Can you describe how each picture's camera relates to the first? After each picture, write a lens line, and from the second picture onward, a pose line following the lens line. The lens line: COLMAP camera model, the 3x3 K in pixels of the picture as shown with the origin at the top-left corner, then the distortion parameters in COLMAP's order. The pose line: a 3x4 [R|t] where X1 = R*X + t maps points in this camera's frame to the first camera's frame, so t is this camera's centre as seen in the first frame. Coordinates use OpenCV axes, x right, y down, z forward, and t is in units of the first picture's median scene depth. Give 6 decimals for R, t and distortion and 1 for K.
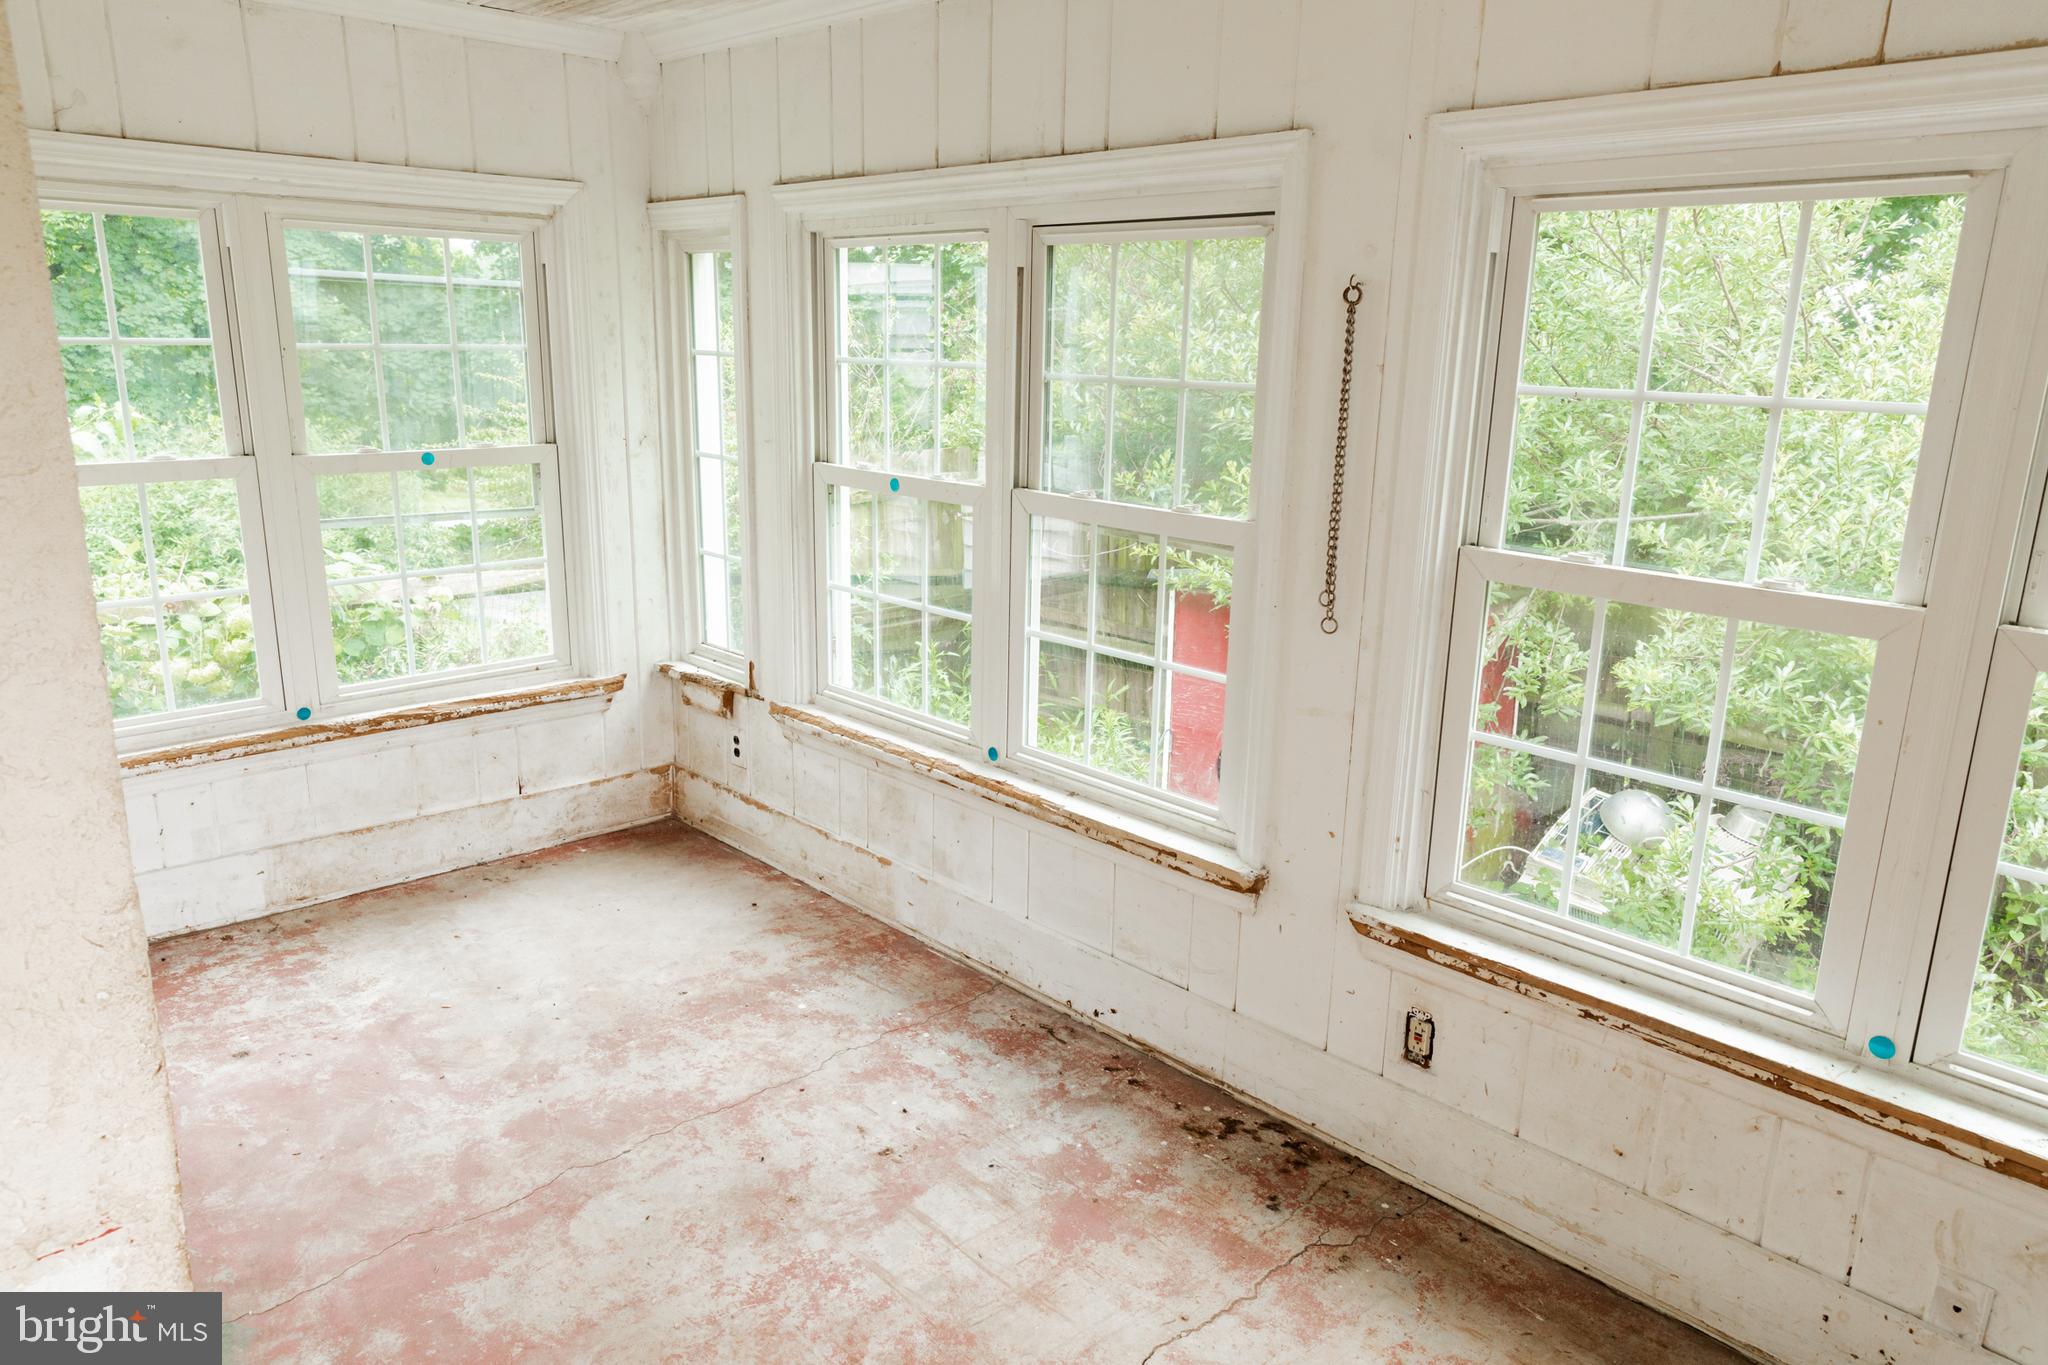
lens RADIAL K [[1371.8, 0, 1023.3], [0, 1371.8, 680.0], [0, 0, 1]] dist [-0.000990, 0.000597]
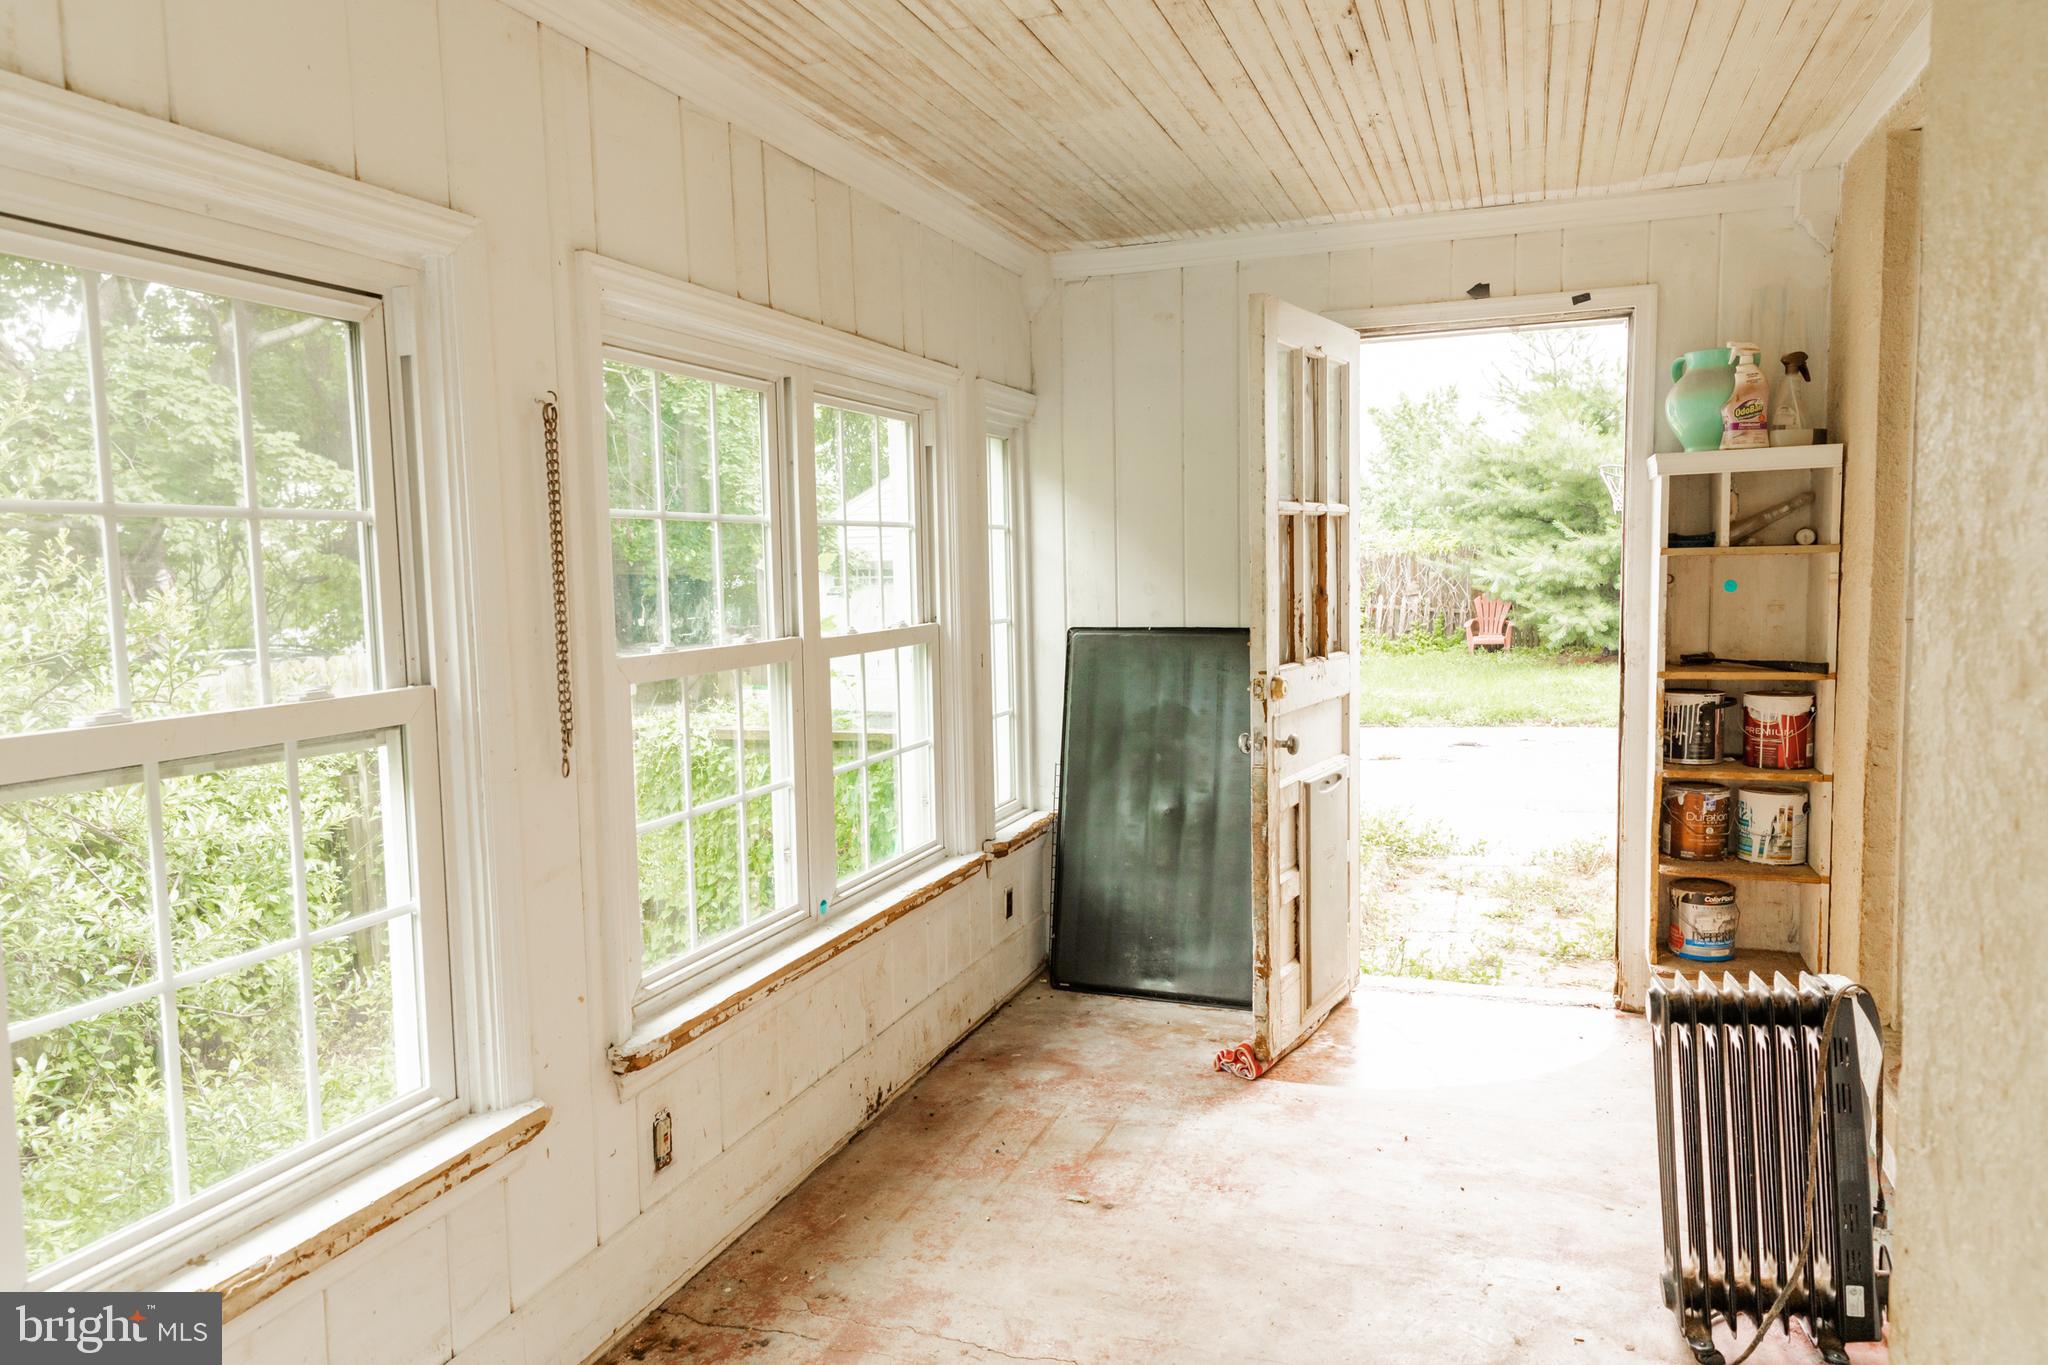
lens RADIAL K [[1371.8, 0, 1023.5], [0, 1371.8, 680.2], [0, 0, 1]] dist [-0.000990, 0.000597]
pose [[-0.440322, -0.088271, 0.893490, -0.730196], [0.235612, 0.948918, 0.209859, -0.218829], [-0.866374, 0.302922, -0.397032, 1.106869]]
